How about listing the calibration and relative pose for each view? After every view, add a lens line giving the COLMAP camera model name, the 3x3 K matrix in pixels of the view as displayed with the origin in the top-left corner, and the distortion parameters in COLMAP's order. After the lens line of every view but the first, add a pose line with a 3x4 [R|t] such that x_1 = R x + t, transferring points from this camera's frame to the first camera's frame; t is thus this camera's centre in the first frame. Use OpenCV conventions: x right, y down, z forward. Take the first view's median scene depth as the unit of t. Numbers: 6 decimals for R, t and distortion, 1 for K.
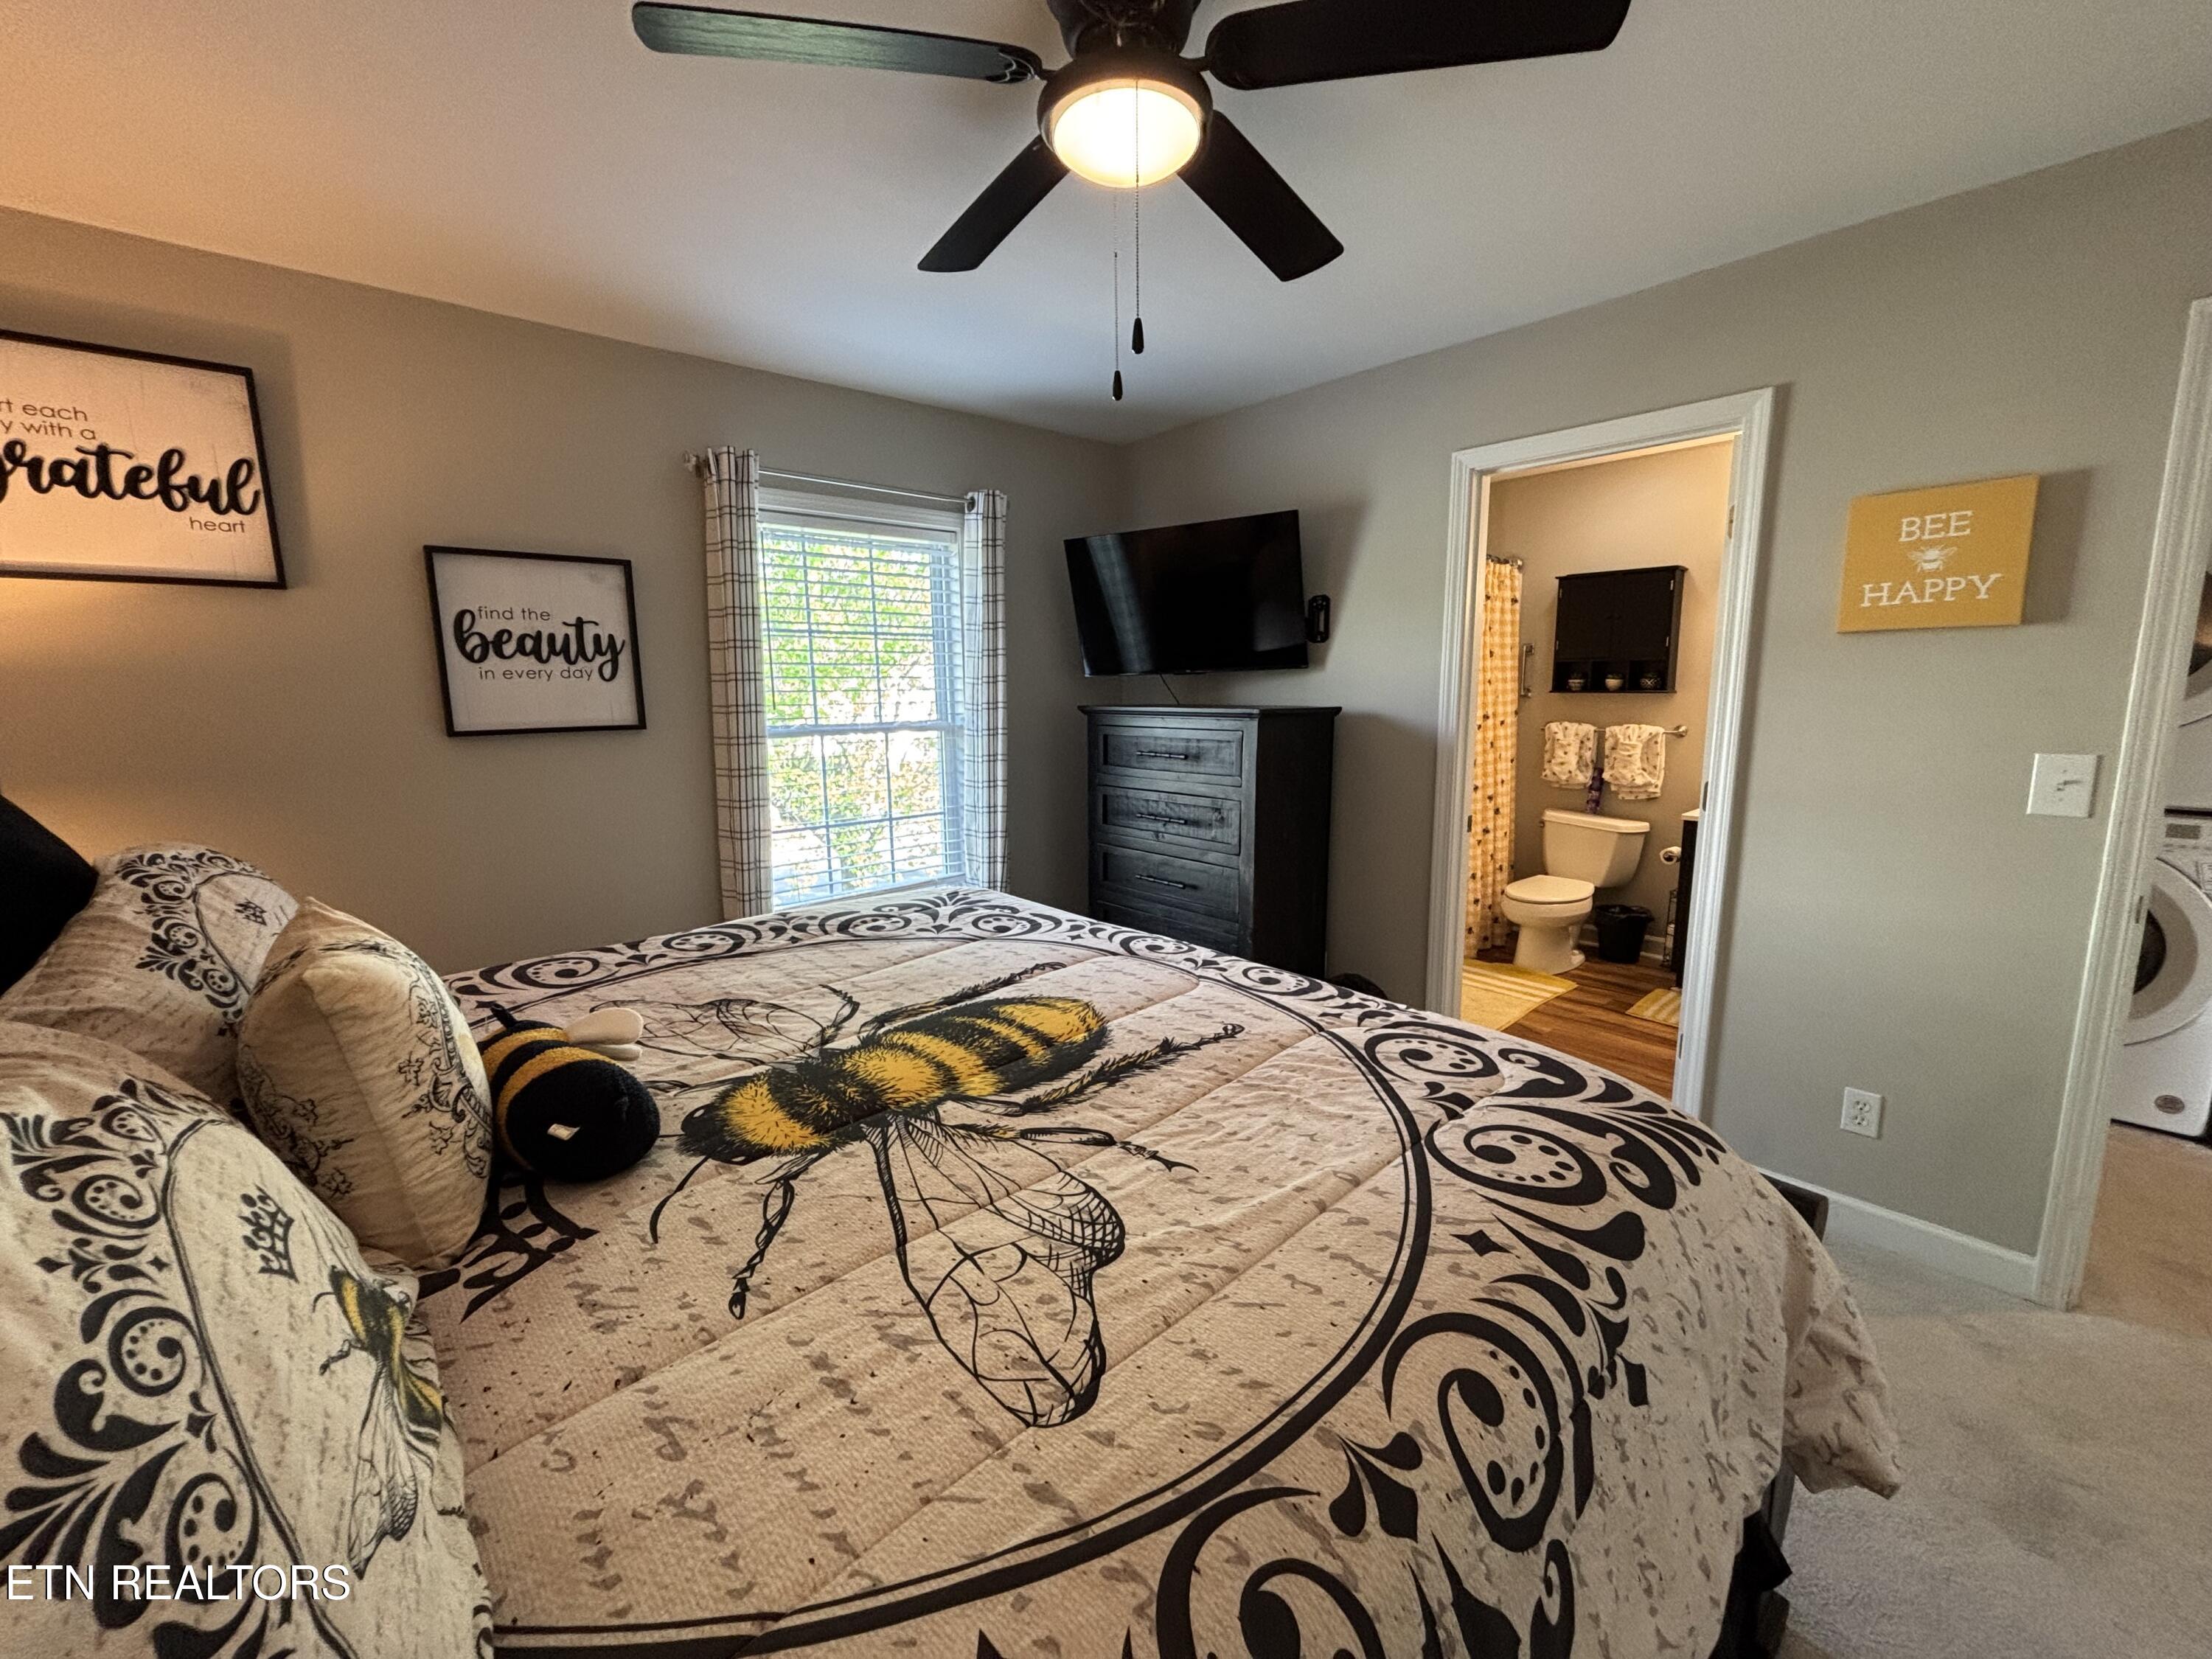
lens RADIAL K [[904.2, 0, 1103.0], [0, 904.2, 838.4], [0, 0, 1]] dist [0.000229, 0.000029]
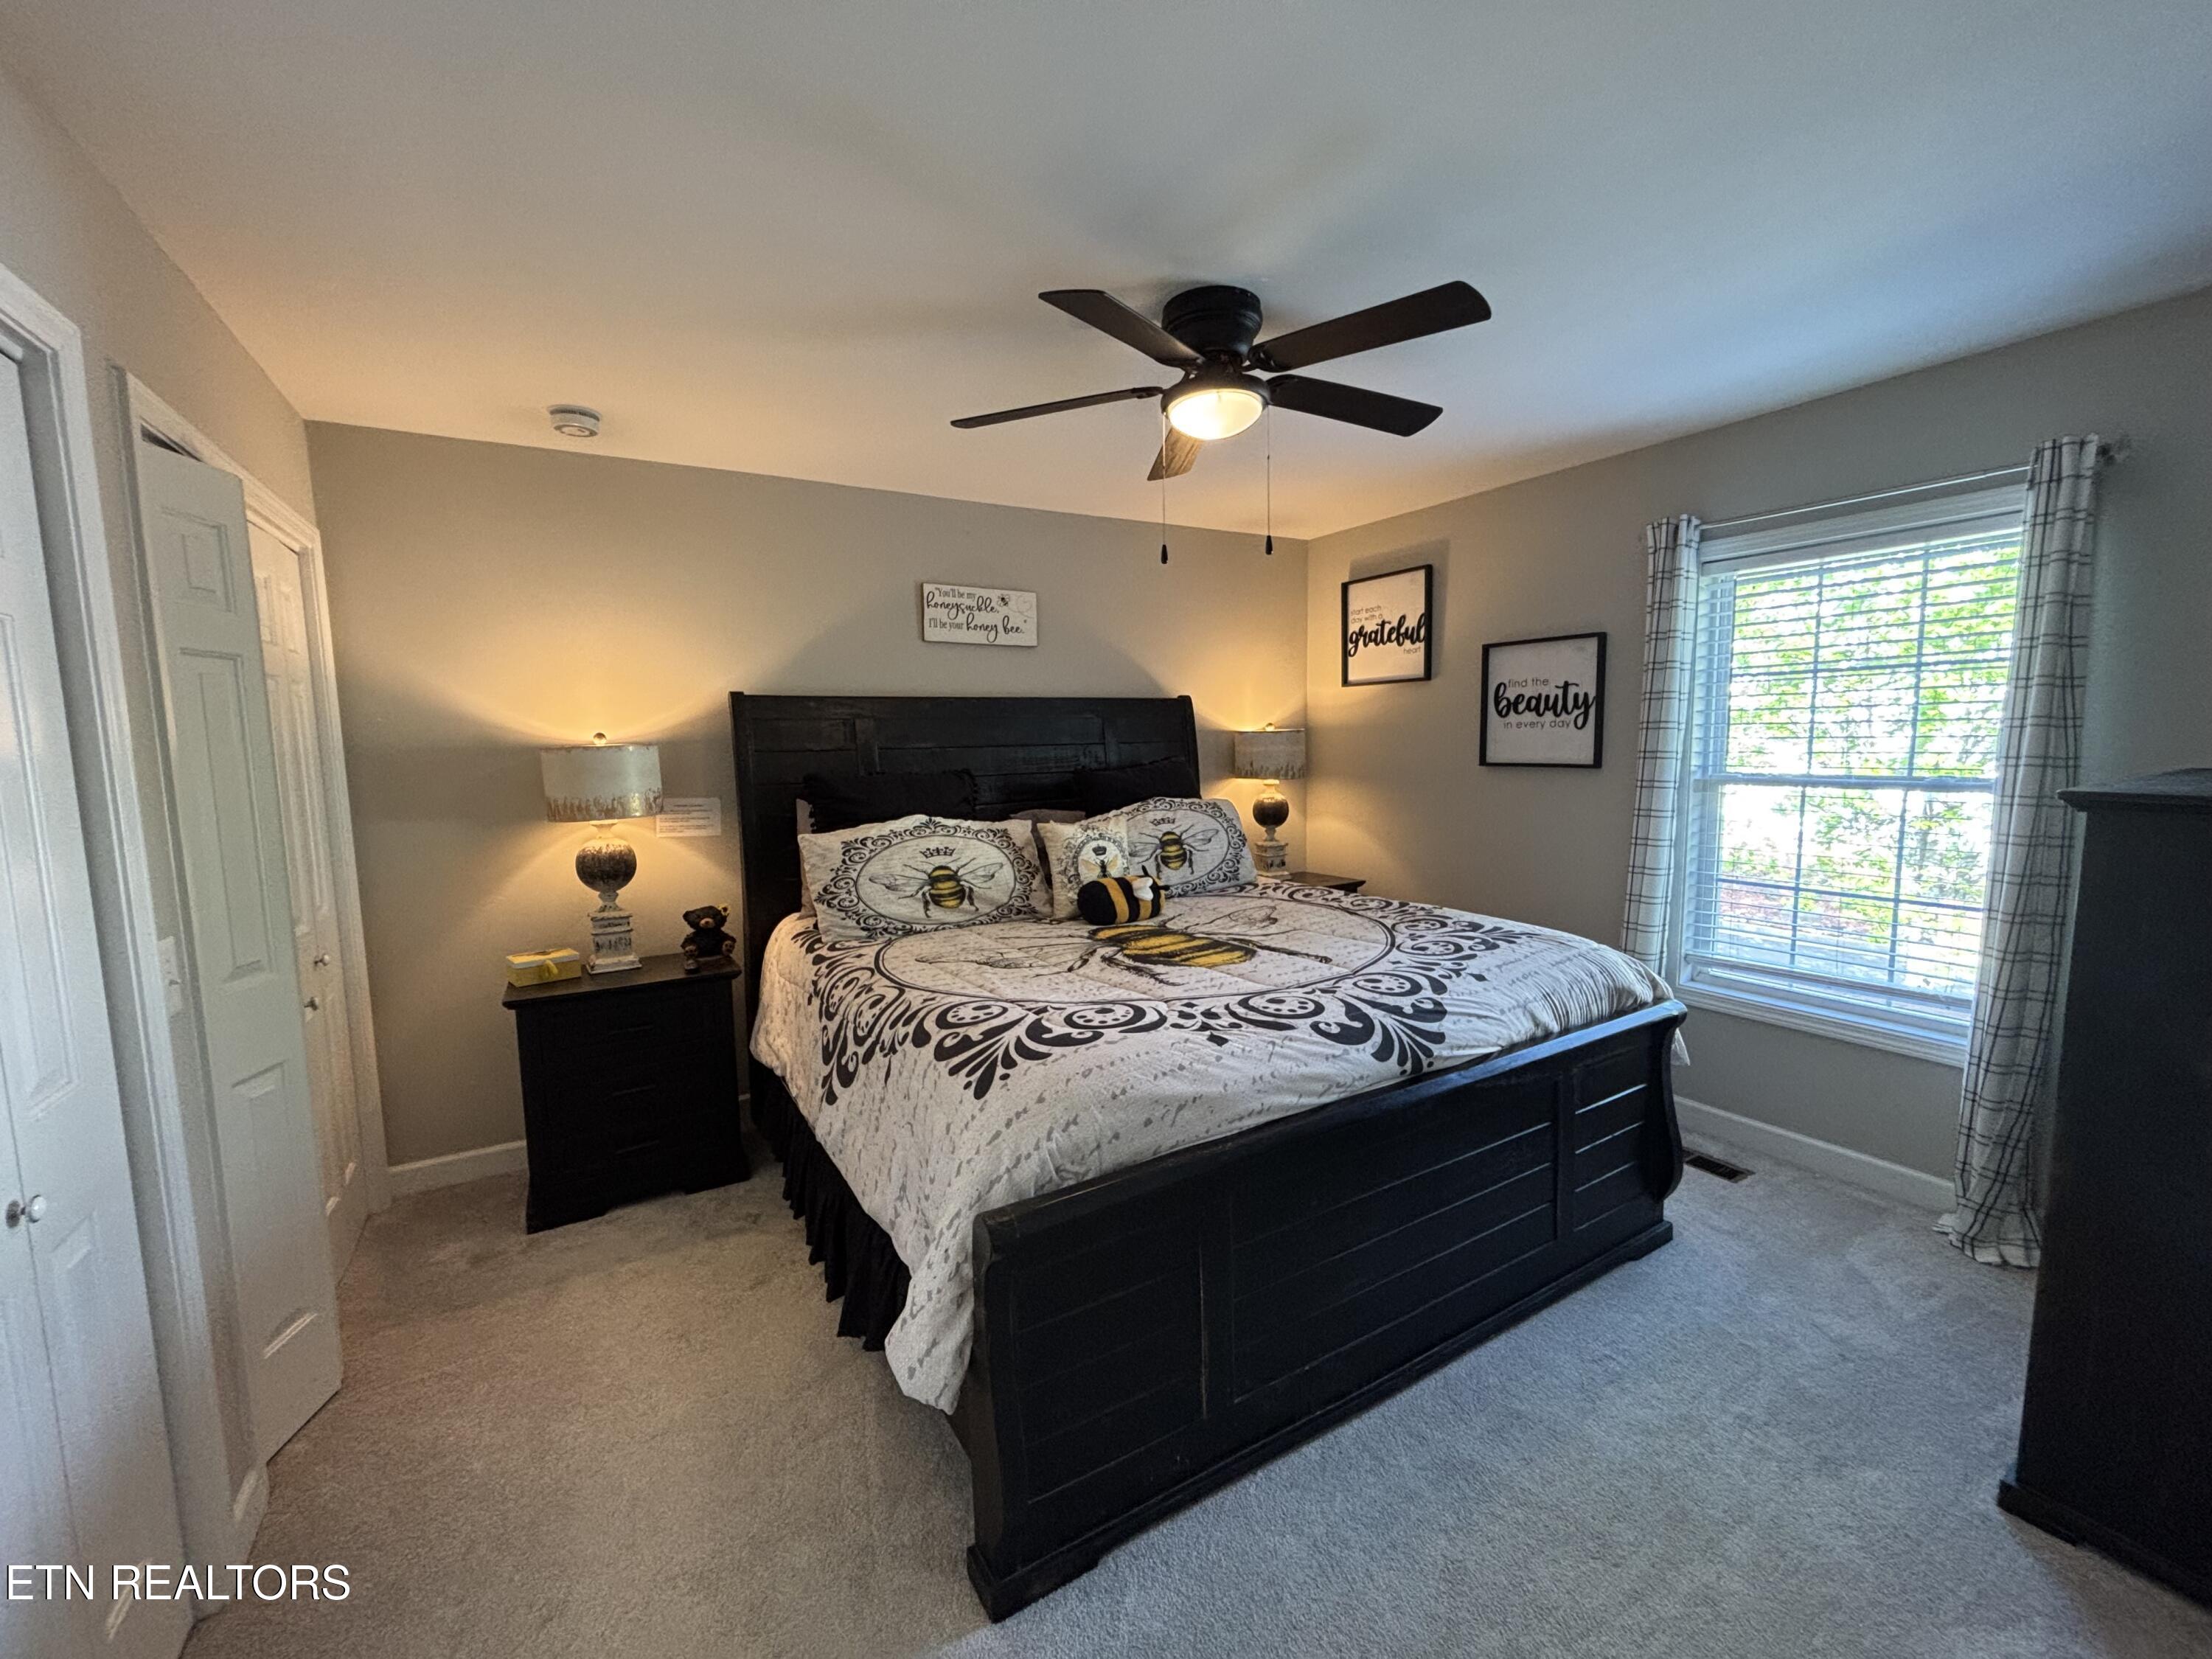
lens RADIAL K [[879.2, 0, 1077.6], [0, 879.2, 826.6], [0, 0, 1]] dist [0.001990, -0.000013]
pose [[-0.197610, 0.118921, -0.973041, 1.258992], [-0.140941, 0.978855, 0.148255, -0.190652], [0.970096, 0.166438, -0.176671, 0.859033]]
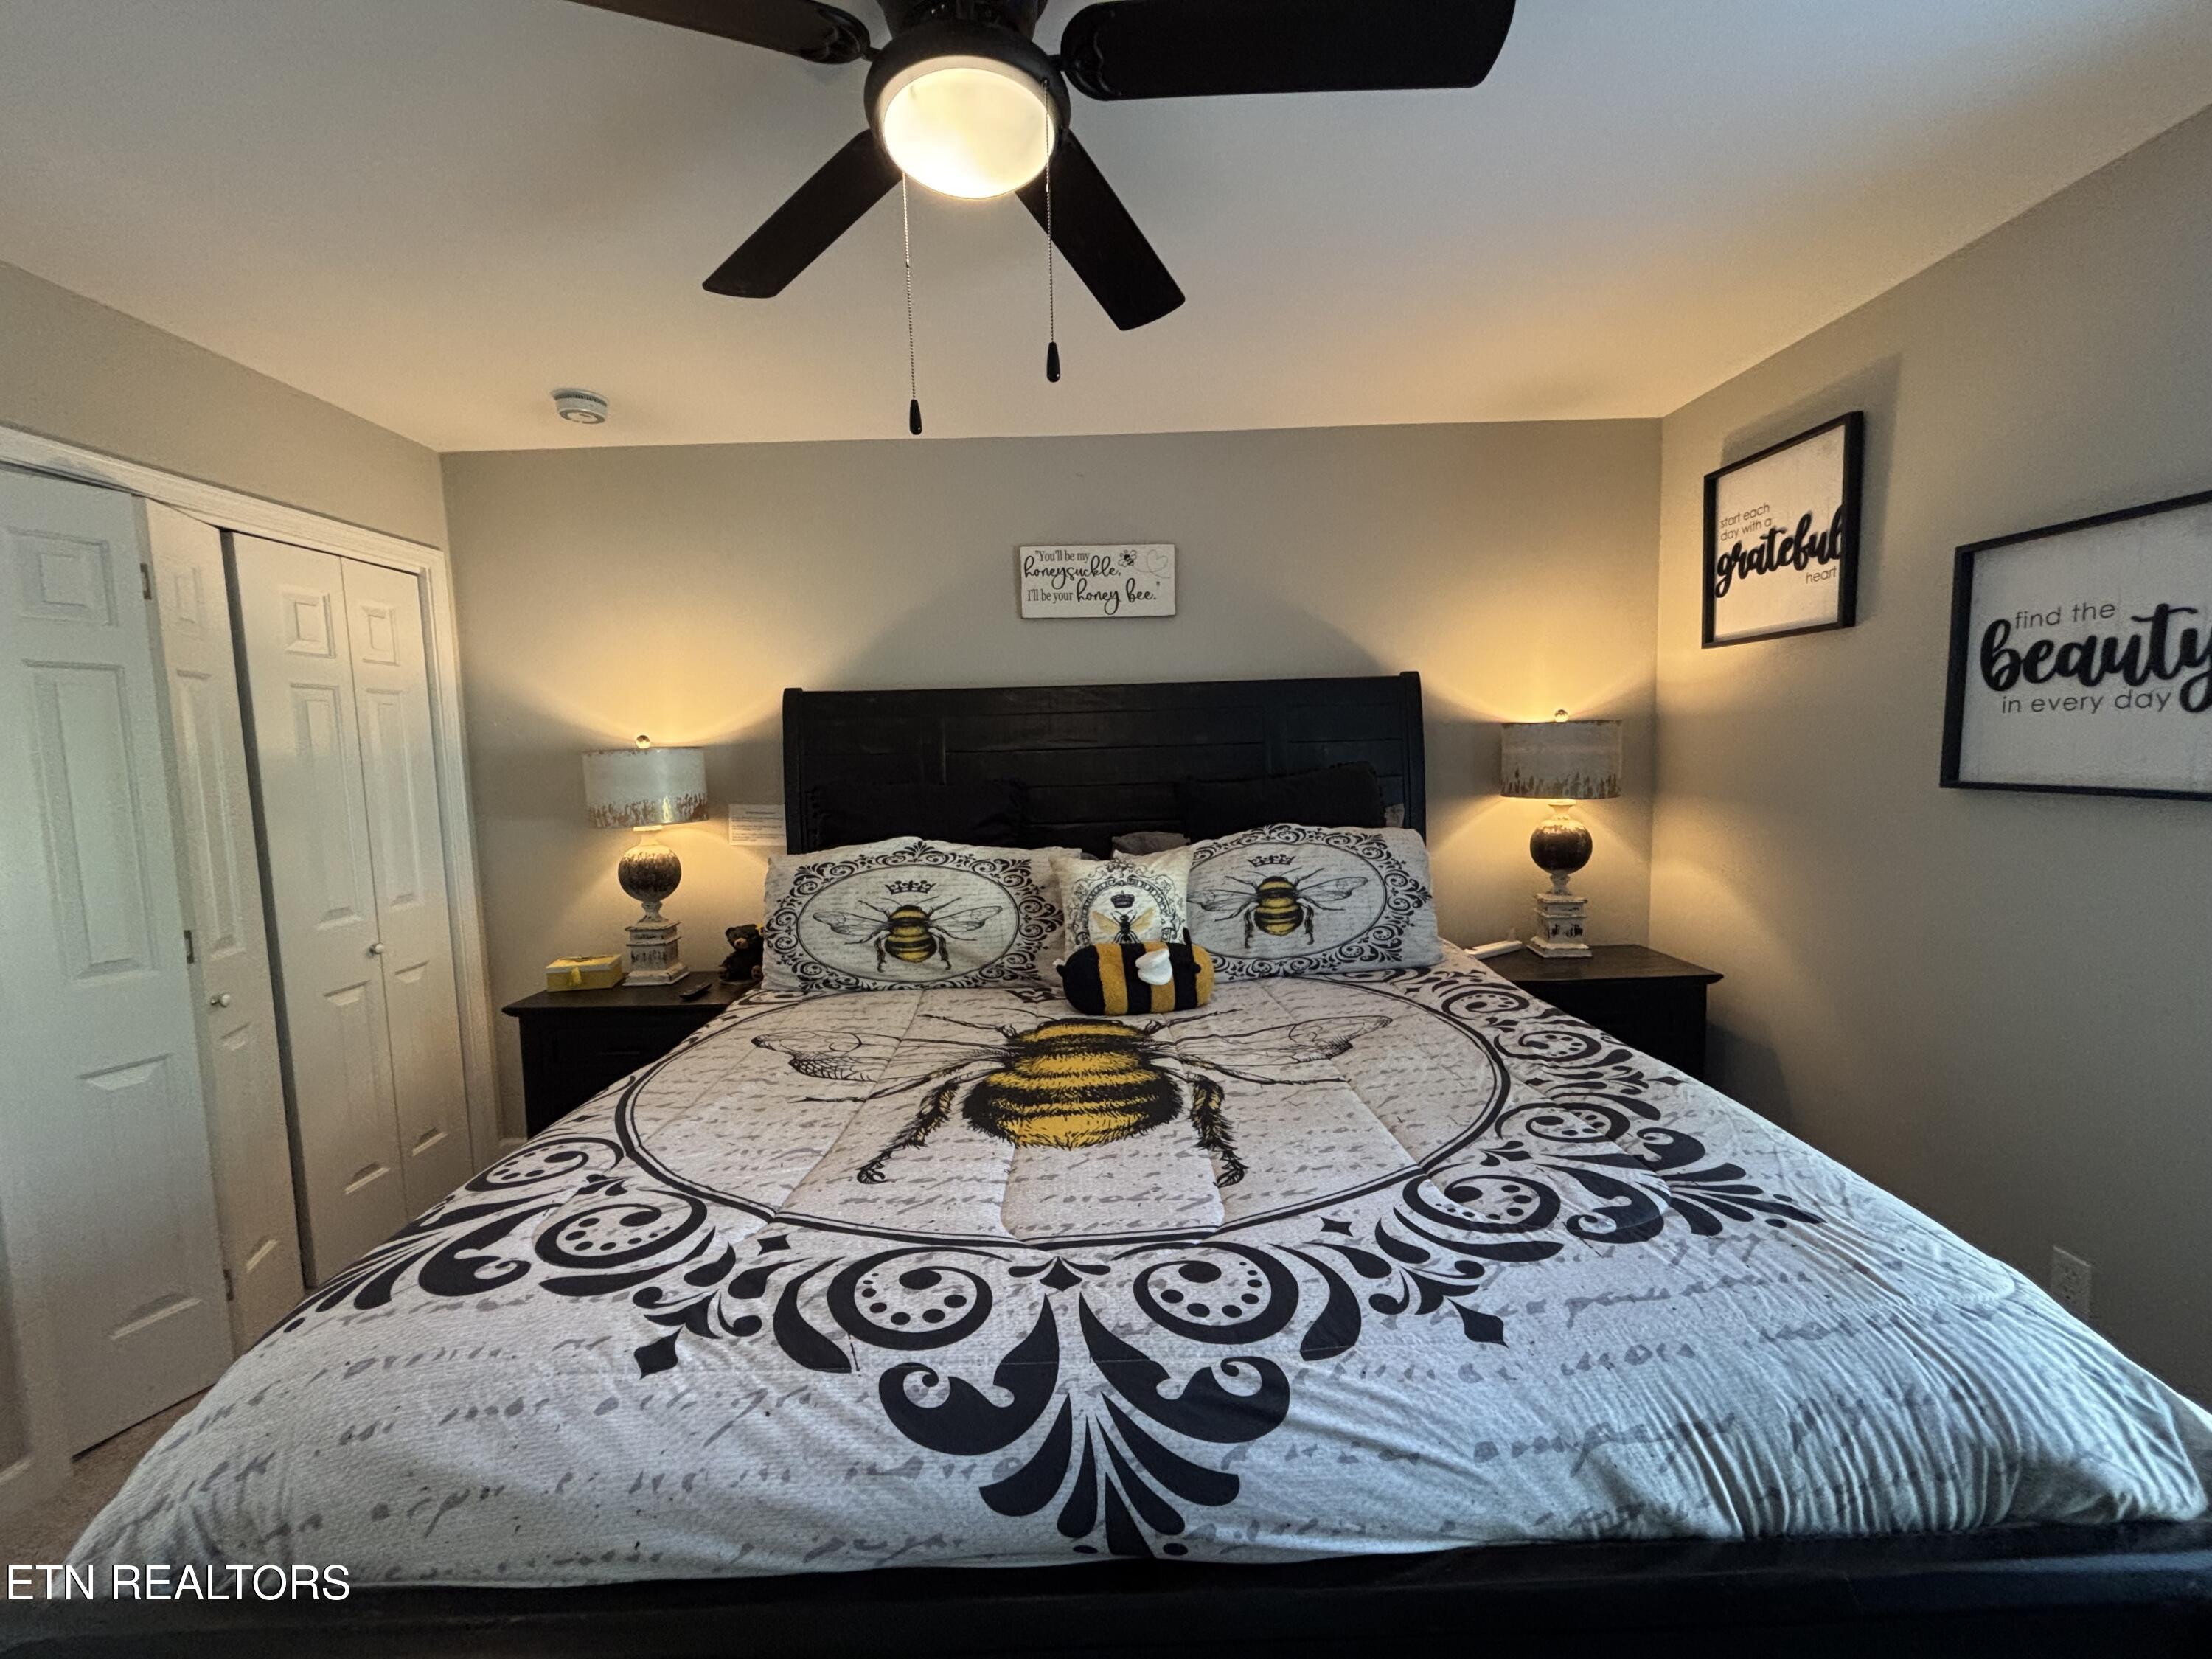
lens RADIAL K [[880.6, 0, 1096.5], [0, 880.6, 817.8], [0, 0, 1]] dist [-0.000614, 0.000829]
pose [[-0.653199, 0.097653, -0.750863, 0.481238], [-0.090968, 0.974346, 0.205853, -0.247239], [0.751702, 0.202767, -0.627558, 1.304842]]
